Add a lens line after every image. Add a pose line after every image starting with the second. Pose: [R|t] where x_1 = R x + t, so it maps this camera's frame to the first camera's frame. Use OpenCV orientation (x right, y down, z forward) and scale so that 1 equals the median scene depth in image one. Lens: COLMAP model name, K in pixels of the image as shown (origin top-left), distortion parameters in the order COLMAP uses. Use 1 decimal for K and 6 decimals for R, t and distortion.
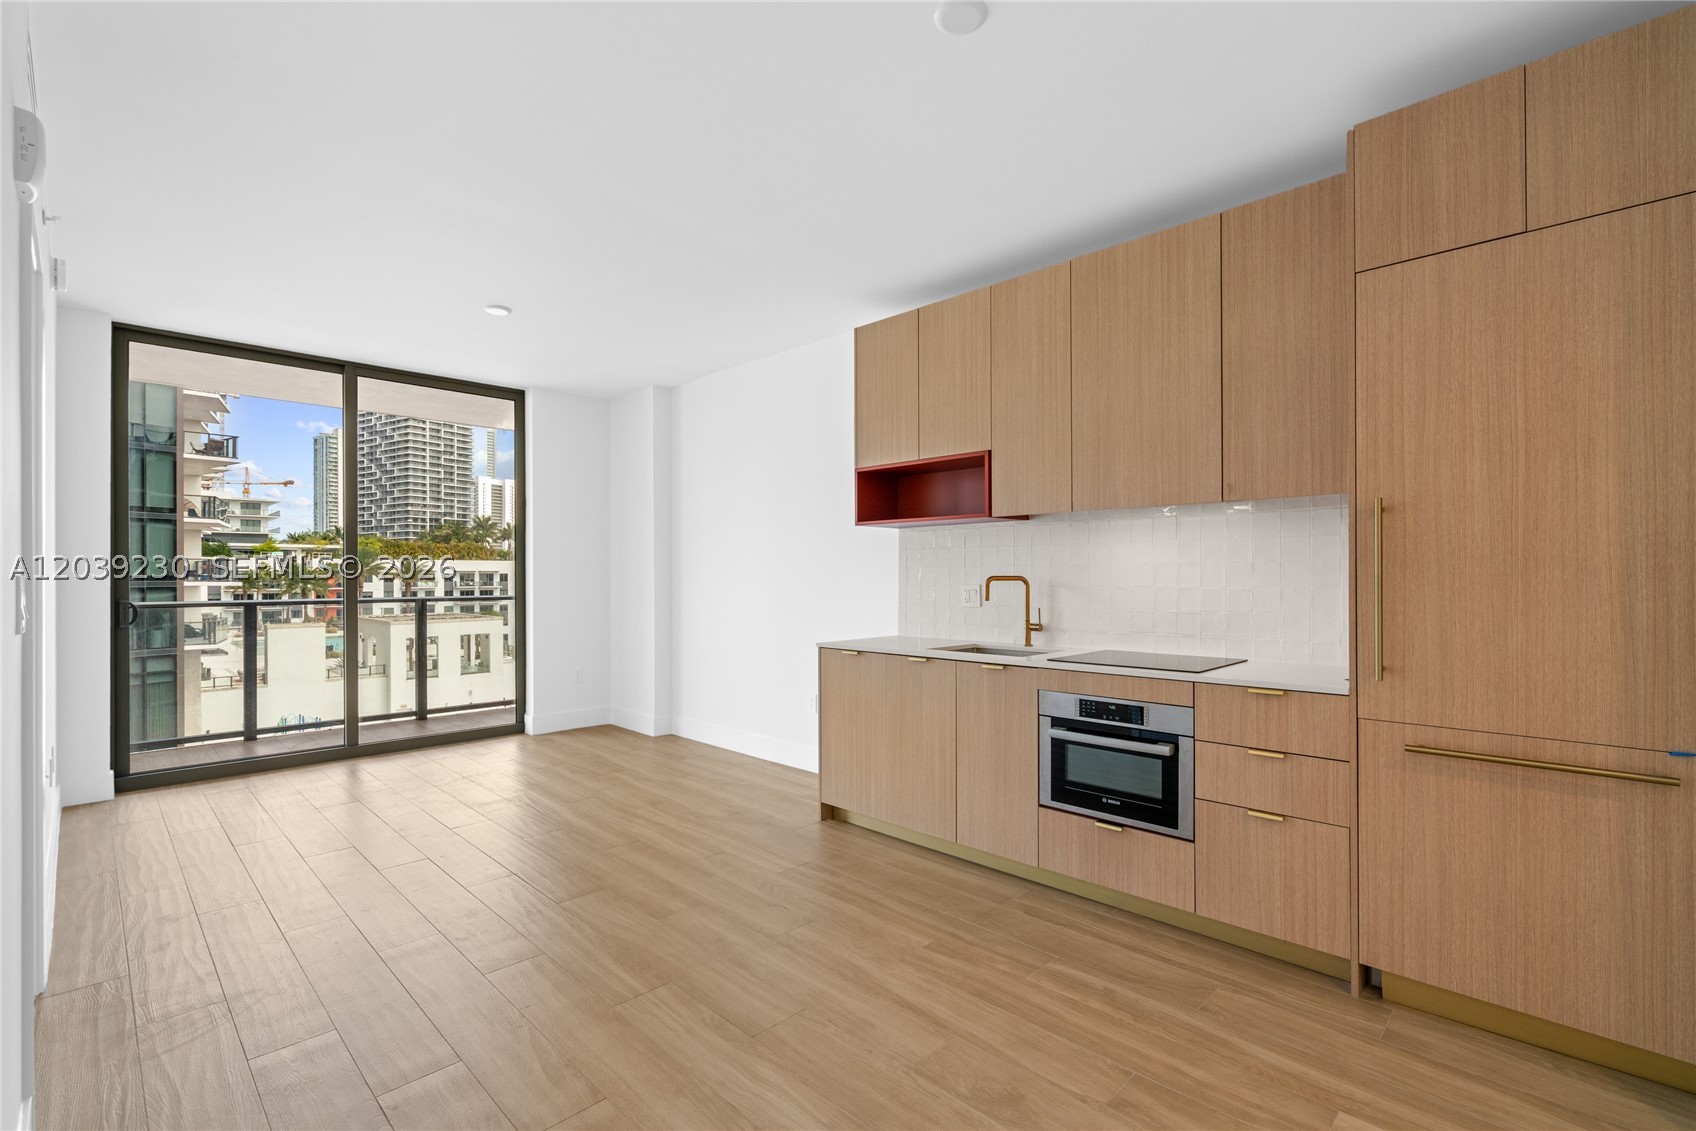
lens RADIAL K [[767.8, 0, 855.2], [0, 767.8, 572.5], [0, 0, 1]] dist [-0.002712, 0.000338]
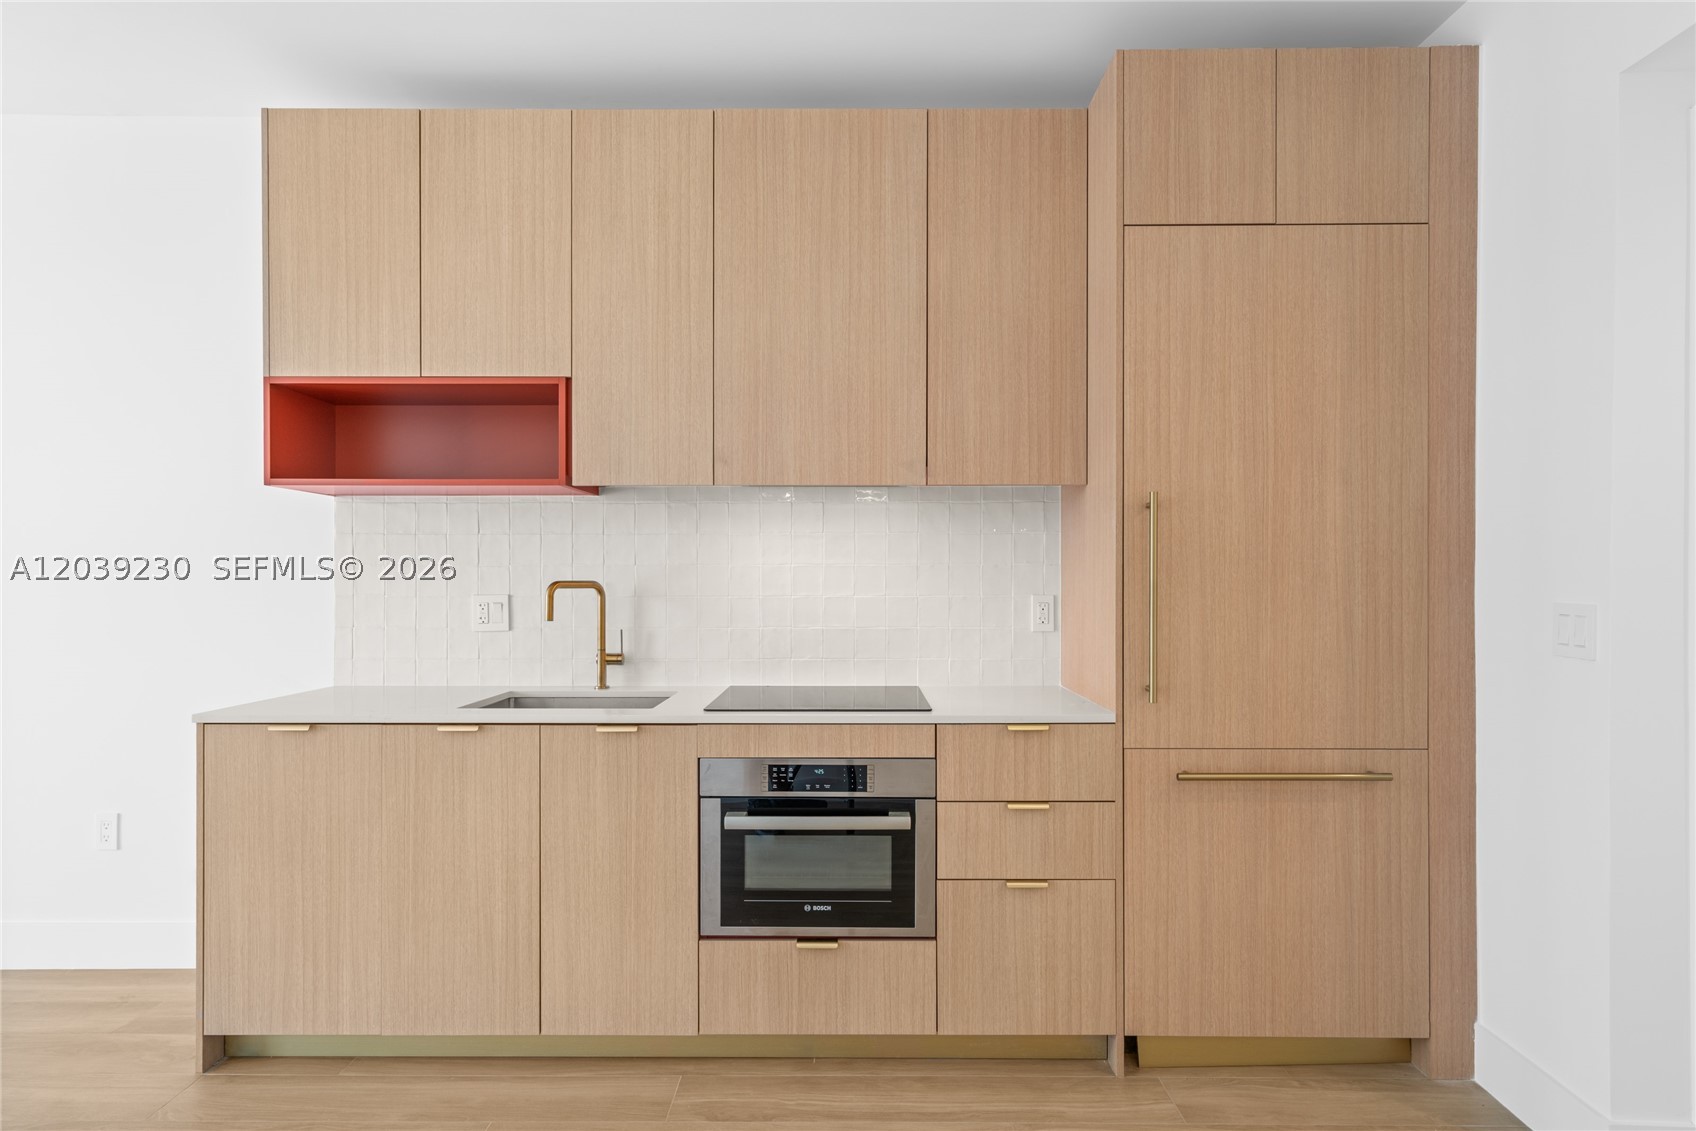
lens RADIAL K [[925.7, 0, 848.3], [0, 925.7, 580.1], [0, 0, 1]] dist [0.002613, 0.001795]
pose [[0.716250, 0.001164, 0.697843, -0.247400], [-0.004723, 0.999984, 0.003180, 0.000640], [-0.697828, -0.005574, 0.716243, 0.417686]]
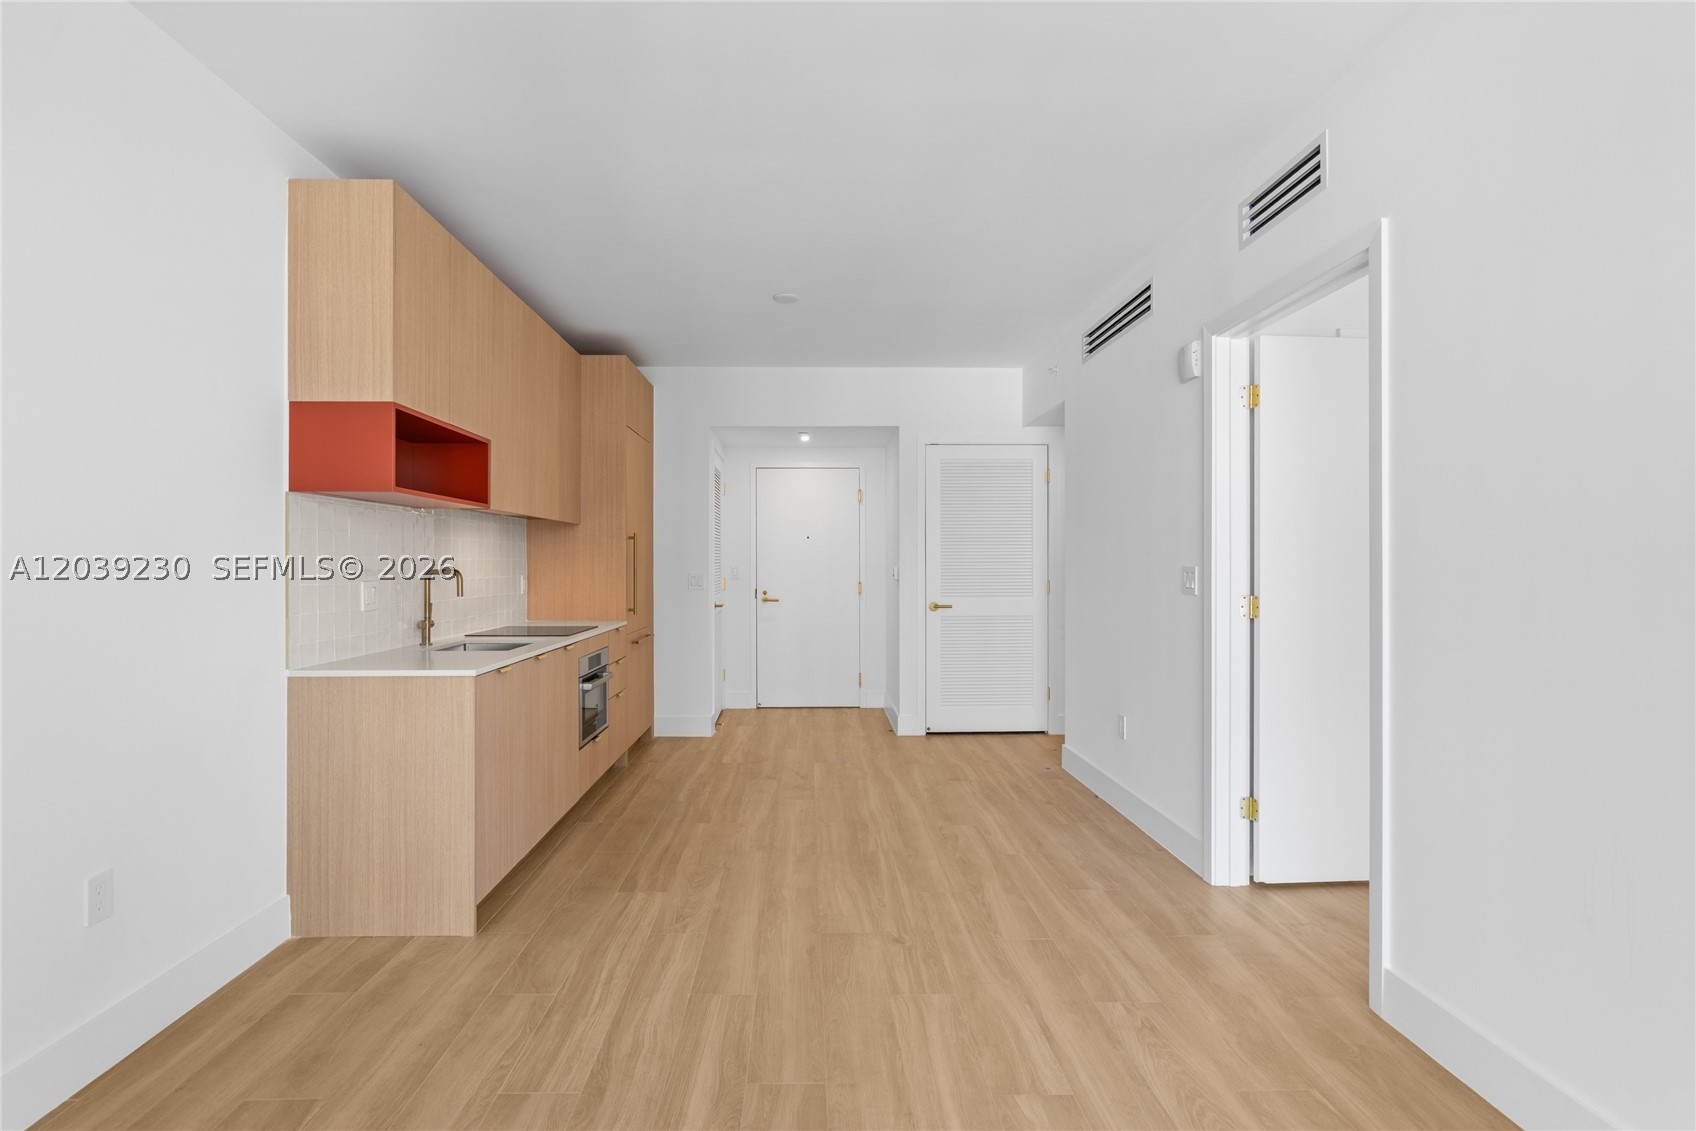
lens RADIAL K [[806.5, 0, 814.1], [0, 806.5, 562.2], [0, 0, 1]] dist [-0.007524, 0.000830]
pose [[-0.708026, 0.003735, 0.706177, -1.133944], [-0.000826, 0.999981, -0.006116, 0.001646], [-0.706186, -0.004914, -0.708009, 1.940576]]
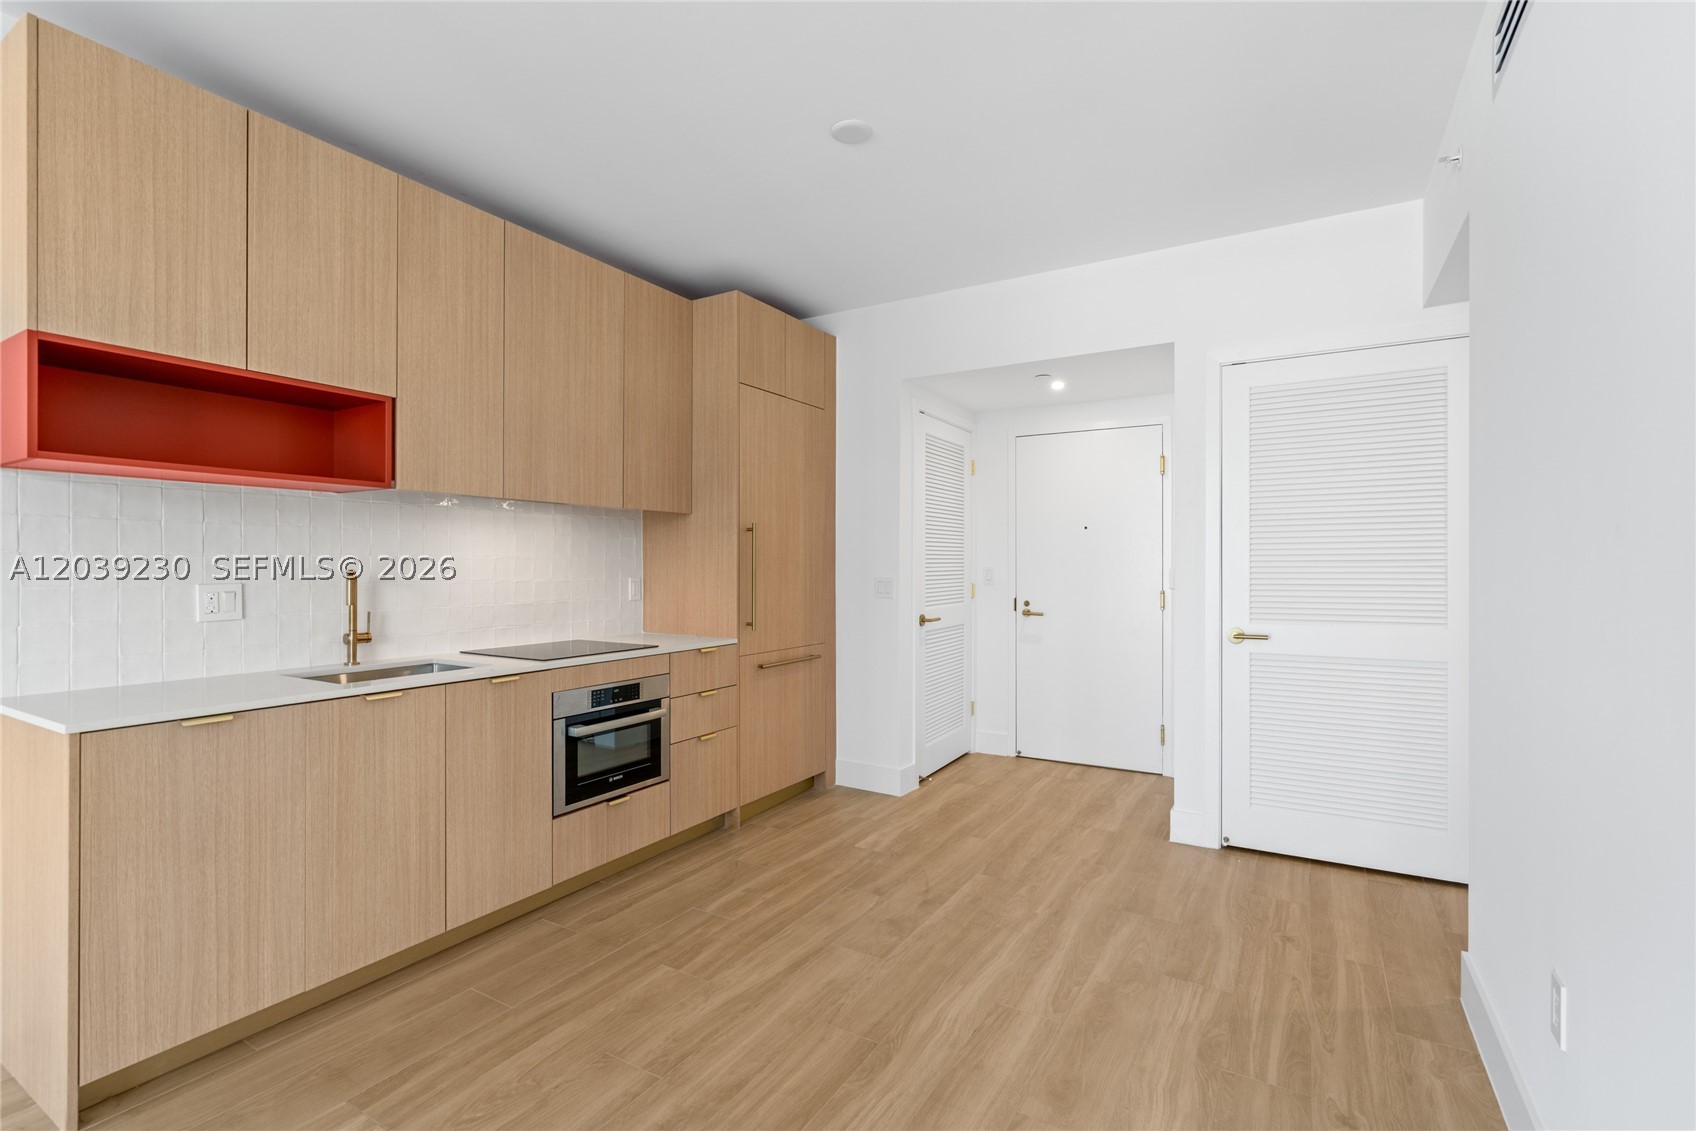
lens RADIAL K [[765.2, 0, 848.0], [0, 765.2, 565.5], [0, 0, 1]] dist [-0.002911, 0.001190]
pose [[-0.235473, 0.003769, 0.971874, -0.856161], [-0.003316, 0.999984, -0.004681, 0.003415], [-0.971875, -0.004325, -0.235456, 1.014737]]
